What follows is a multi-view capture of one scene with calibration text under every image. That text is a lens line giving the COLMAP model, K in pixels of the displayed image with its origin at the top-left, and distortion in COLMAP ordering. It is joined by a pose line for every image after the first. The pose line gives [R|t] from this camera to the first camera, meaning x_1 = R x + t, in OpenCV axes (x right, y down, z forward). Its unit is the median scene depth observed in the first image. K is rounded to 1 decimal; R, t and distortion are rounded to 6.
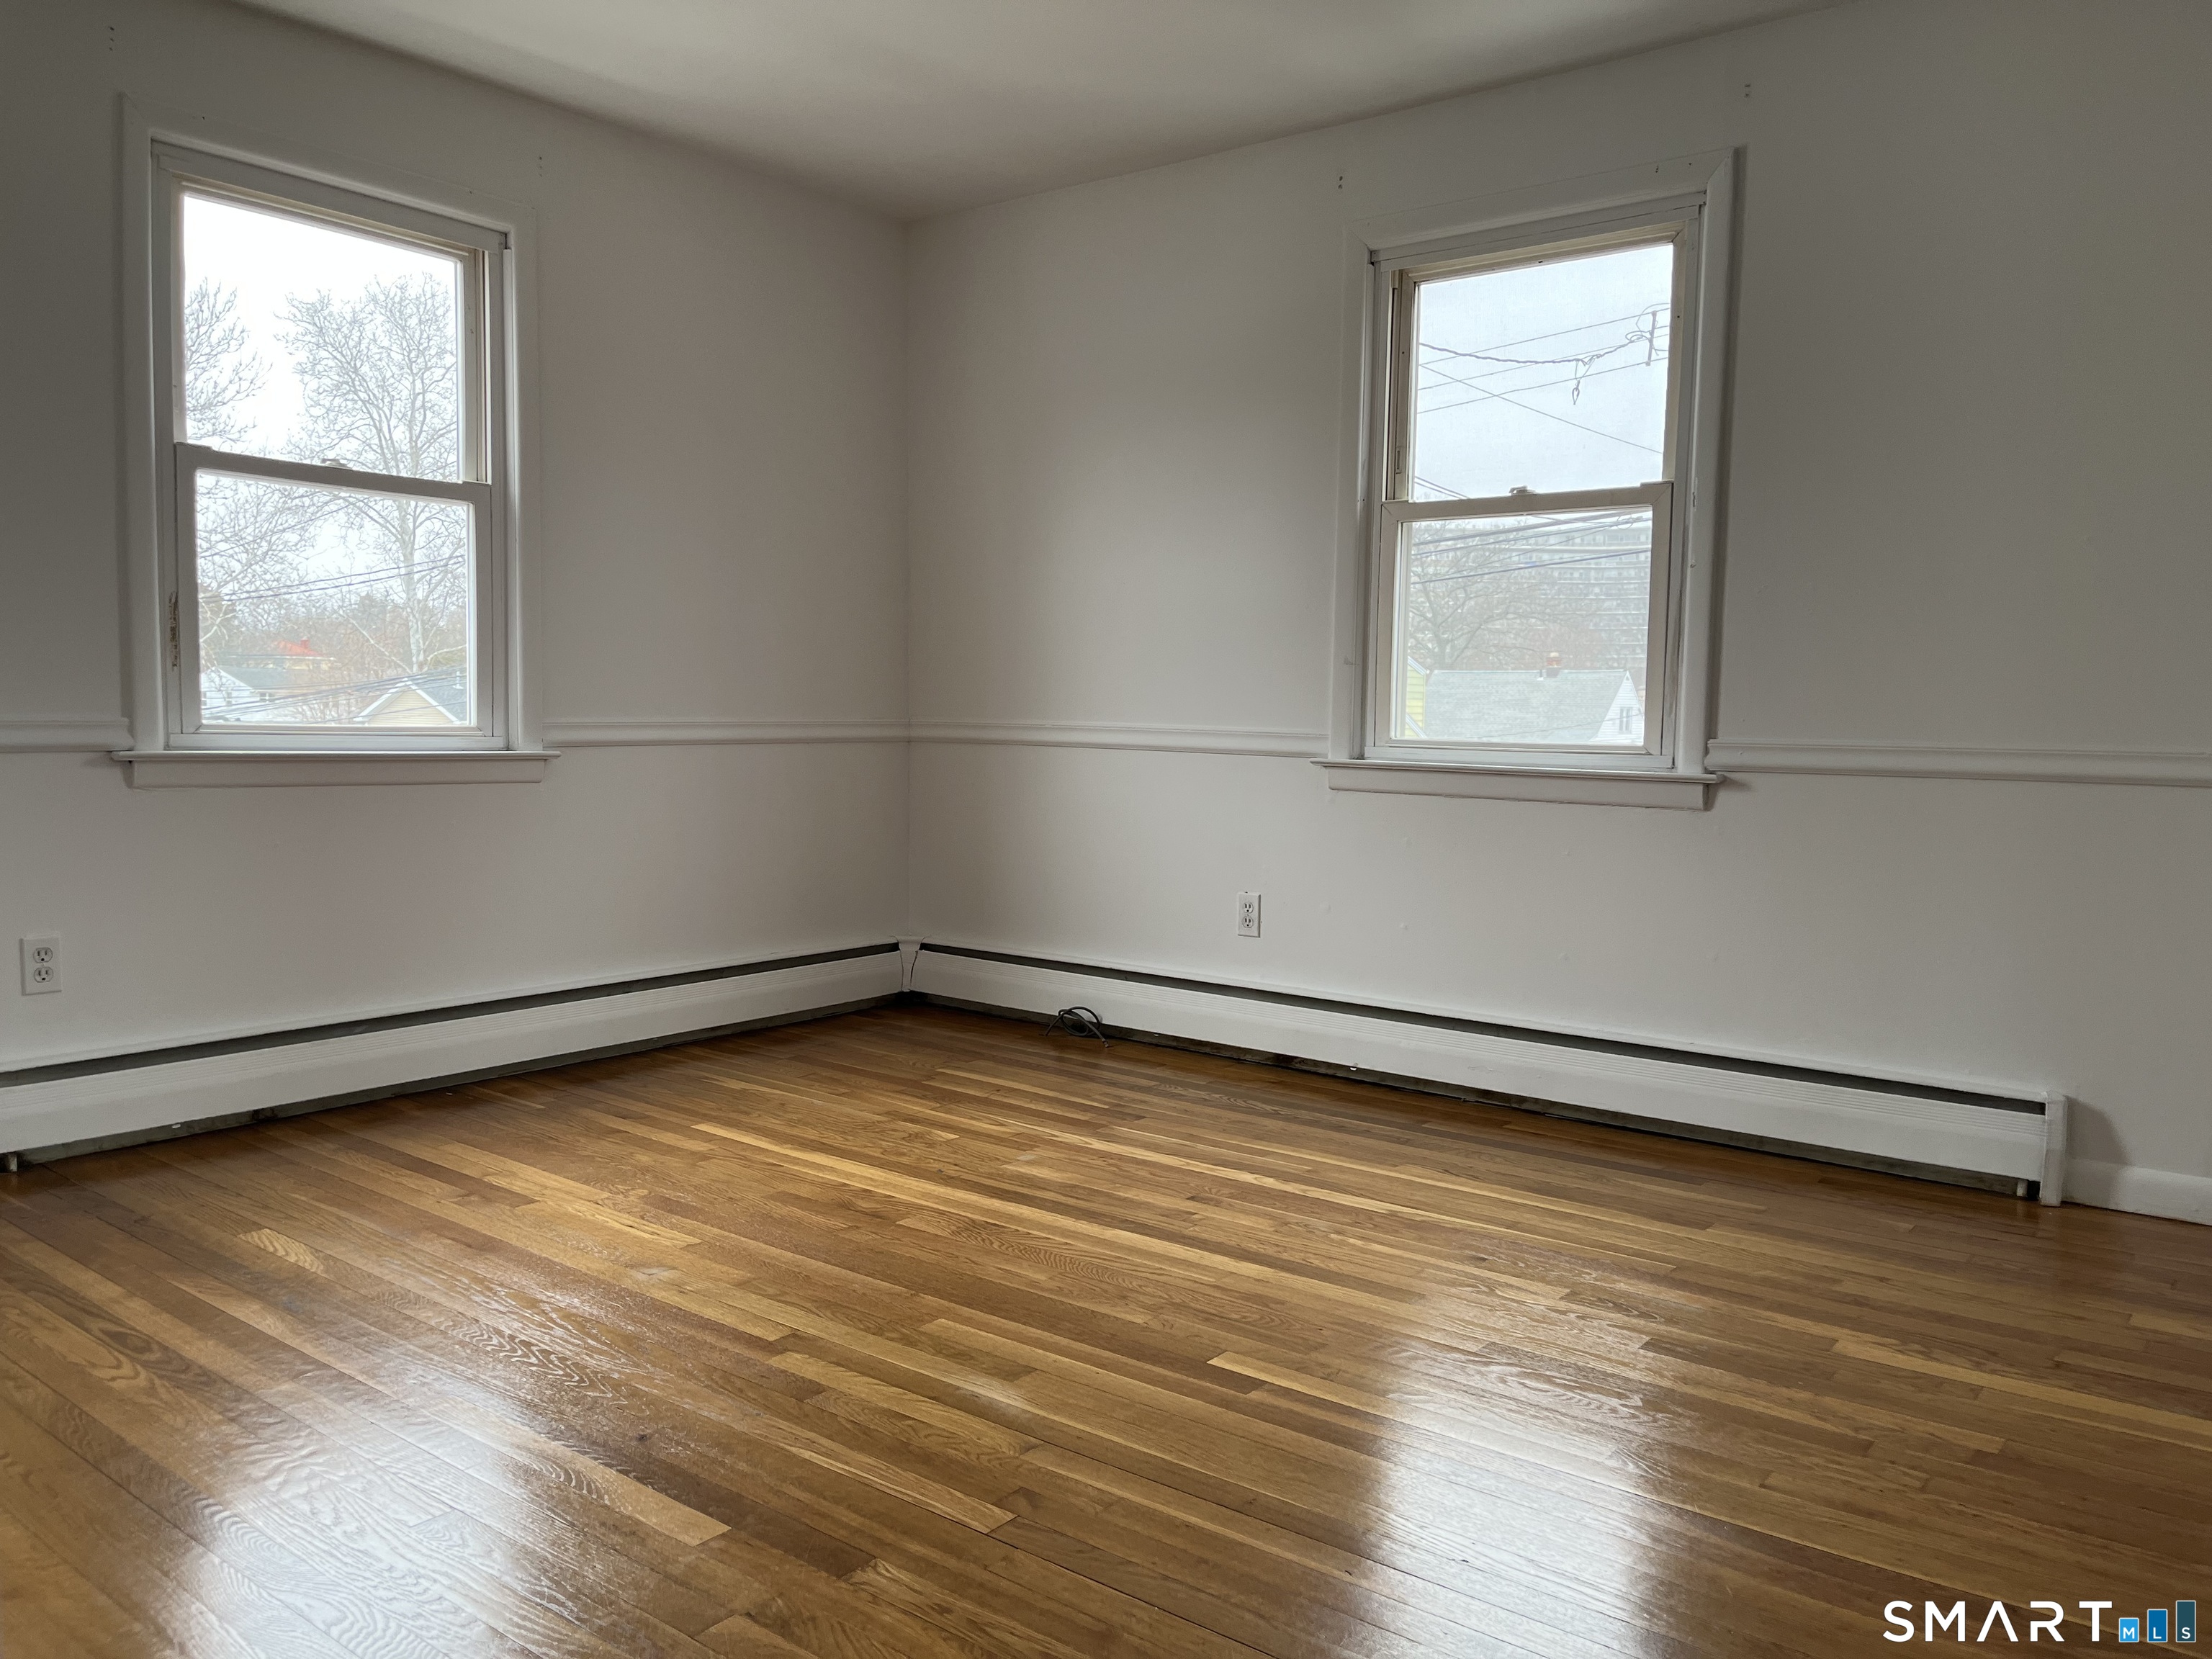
lens RADIAL K [[1673.3, 0, 1102.8], [0, 1673.3, 841.0], [0, 0, 1]] dist [0.051171, -0.057239]
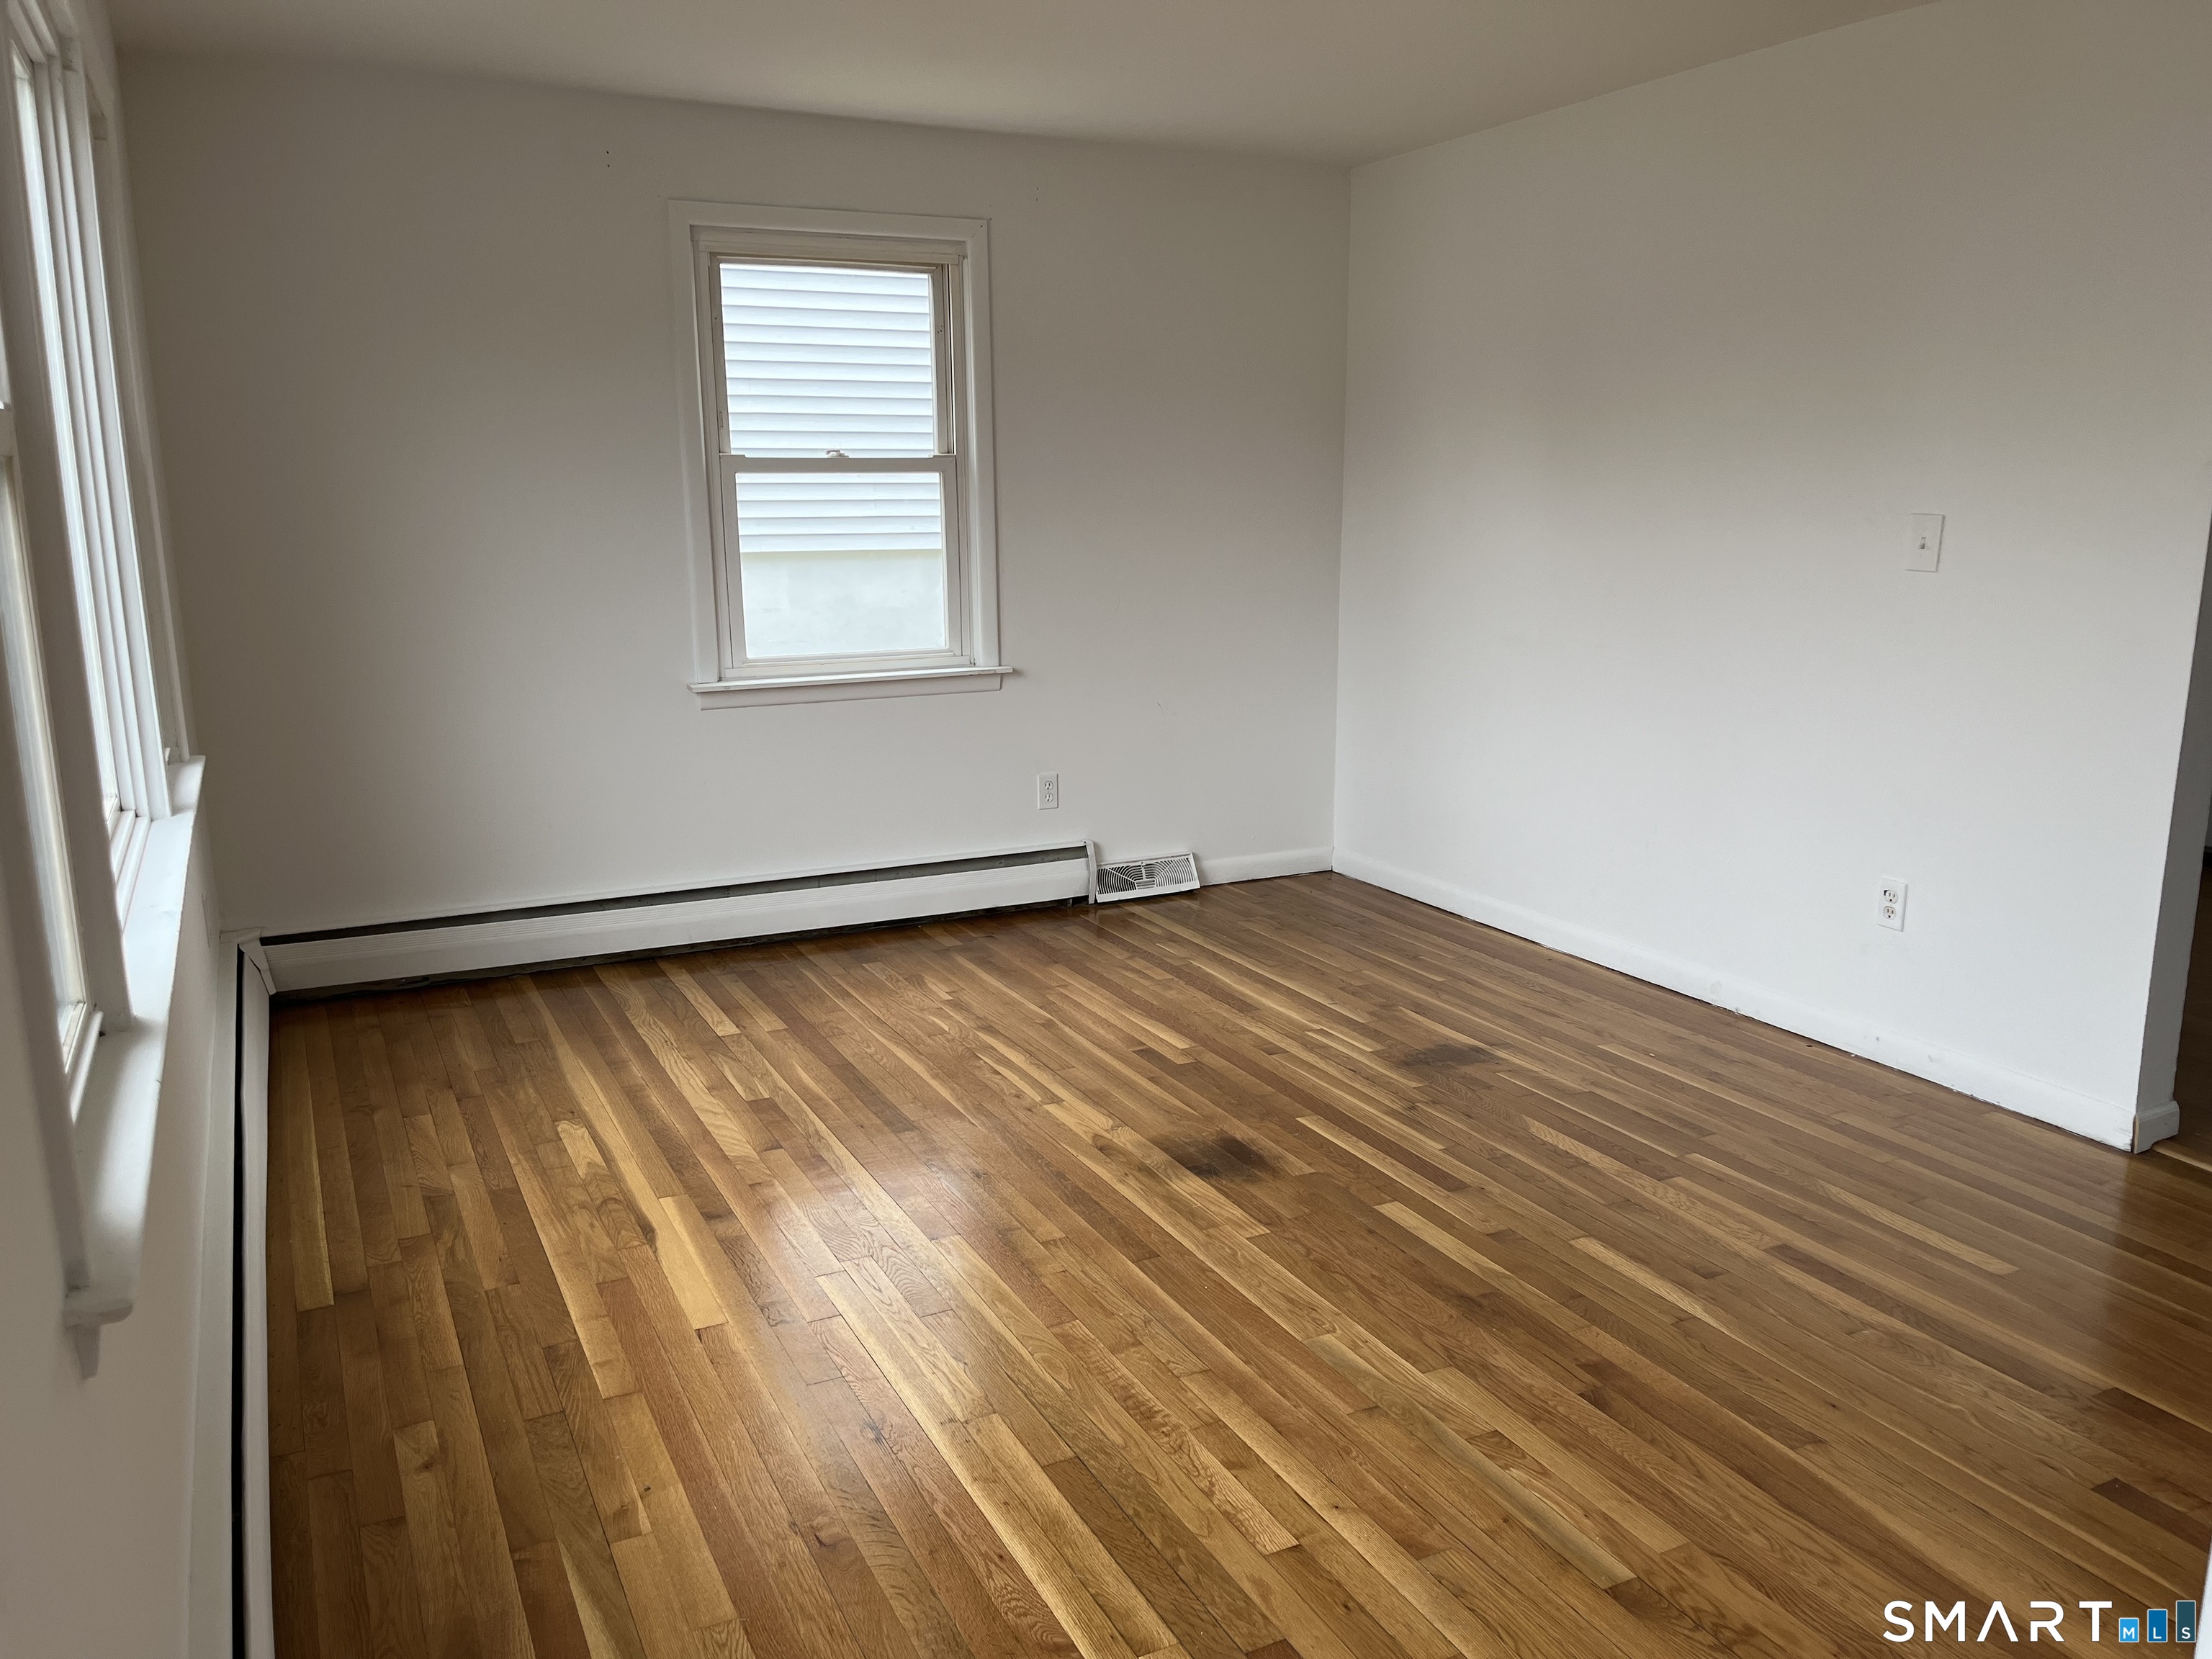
lens RADIAL K [[1673.3, 0, 1115.9], [0, 1673.3, 828.2], [0, 0, 1]] dist [0.051171, -0.057239]
pose [[0.415383, -0.196353, 0.888202, -0.828062], [0.088639, 0.980515, 0.175307, -0.135698], [-0.905318, 0.005910, 0.424694, 0.284710]]
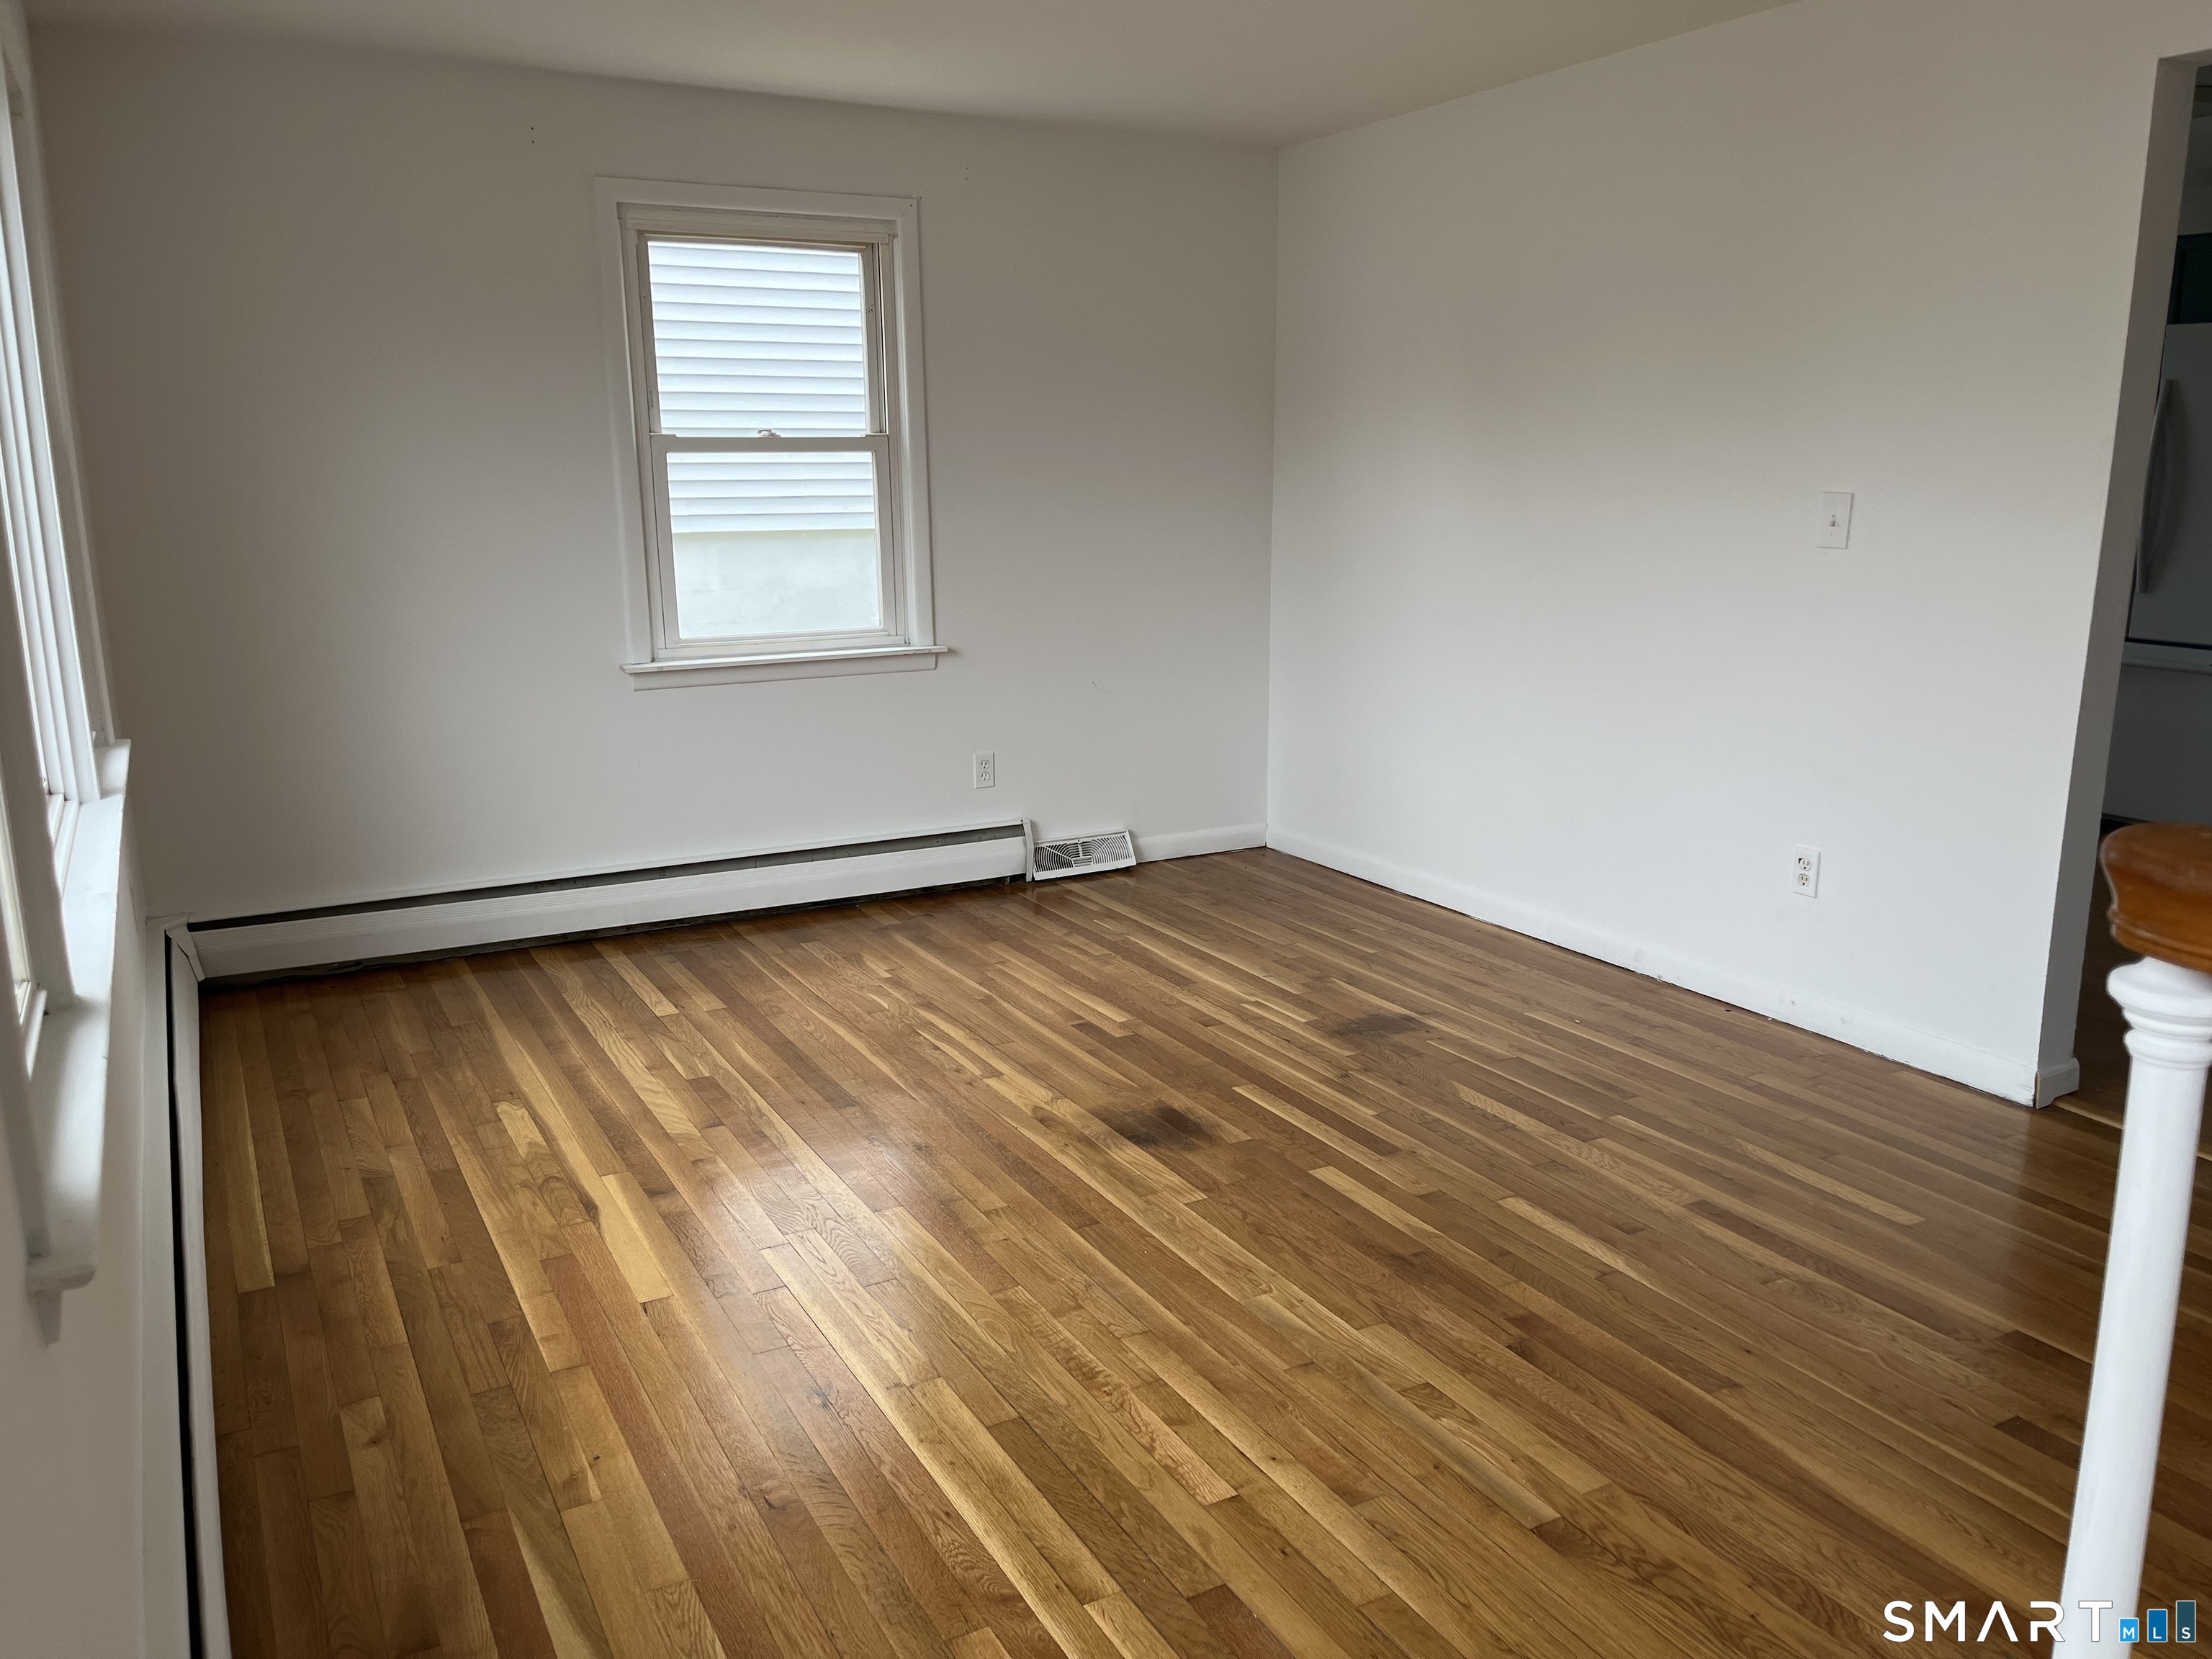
lens RADIAL K [[1673.3, 0, 1116.3], [0, 1673.3, 828.5], [0, 0, 1]] dist [0.051171, -0.057239]
pose [[0.378731, -0.210507, 0.901249, -0.839363], [0.090656, 0.977545, 0.190231, -0.135305], [-0.921056, 0.009657, 0.389310, 0.280536]]
